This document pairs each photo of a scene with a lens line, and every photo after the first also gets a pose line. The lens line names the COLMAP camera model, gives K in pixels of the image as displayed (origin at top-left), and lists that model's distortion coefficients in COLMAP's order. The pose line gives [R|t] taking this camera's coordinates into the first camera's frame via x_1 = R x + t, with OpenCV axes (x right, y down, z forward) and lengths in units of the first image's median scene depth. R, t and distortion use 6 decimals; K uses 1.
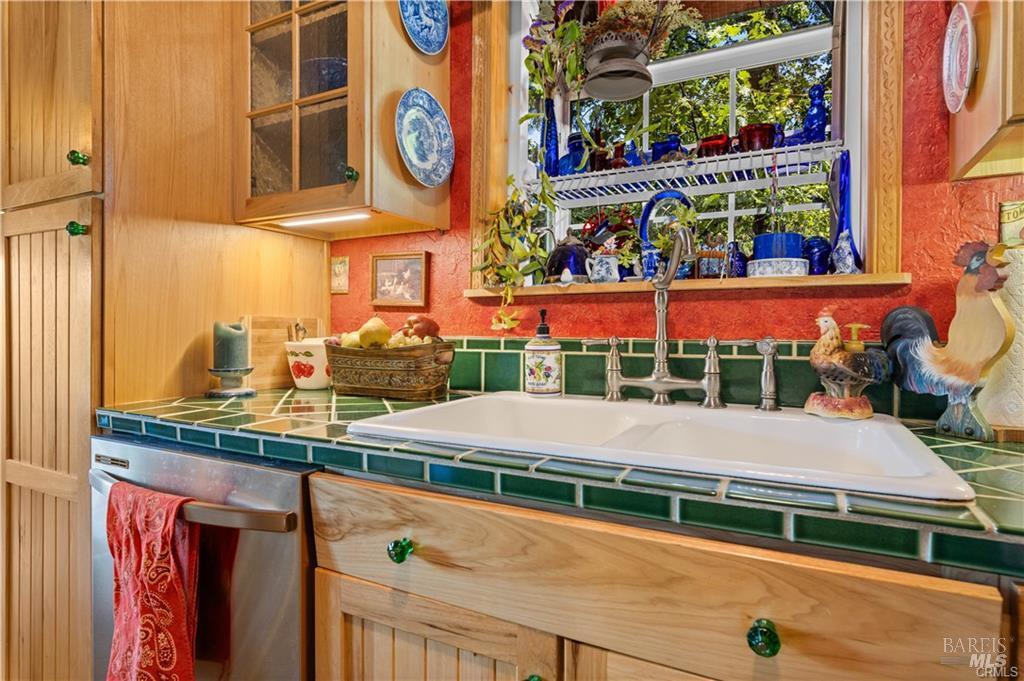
lens RADIAL K [[537.0, 0, 513.5], [0, 537.0, 337.5], [0, 0, 1]] dist [-0.000612, -0.001035]
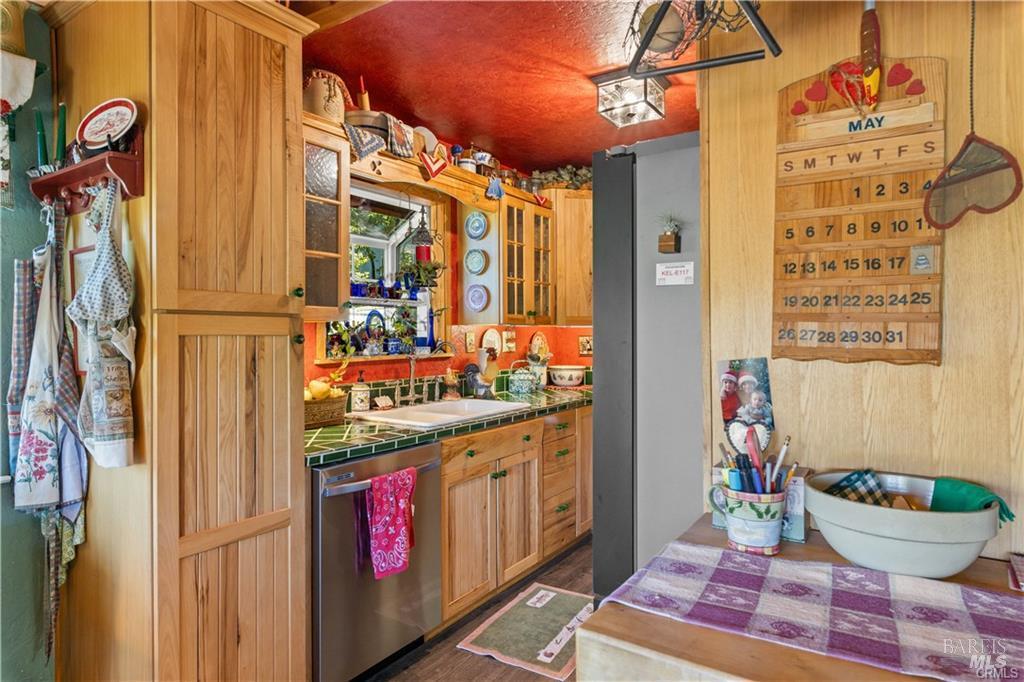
lens RADIAL K [[585.4, 0, 514.0], [0, 585.4, 332.1], [0, 0, 1]] dist [0.000946, 0.000420]
pose [[0.117457, -0.006104, 0.993059, -2.427492], [0.018503, 0.999821, 0.003957, -0.225254], [-0.992906, 0.017909, 0.117549, 0.201463]]
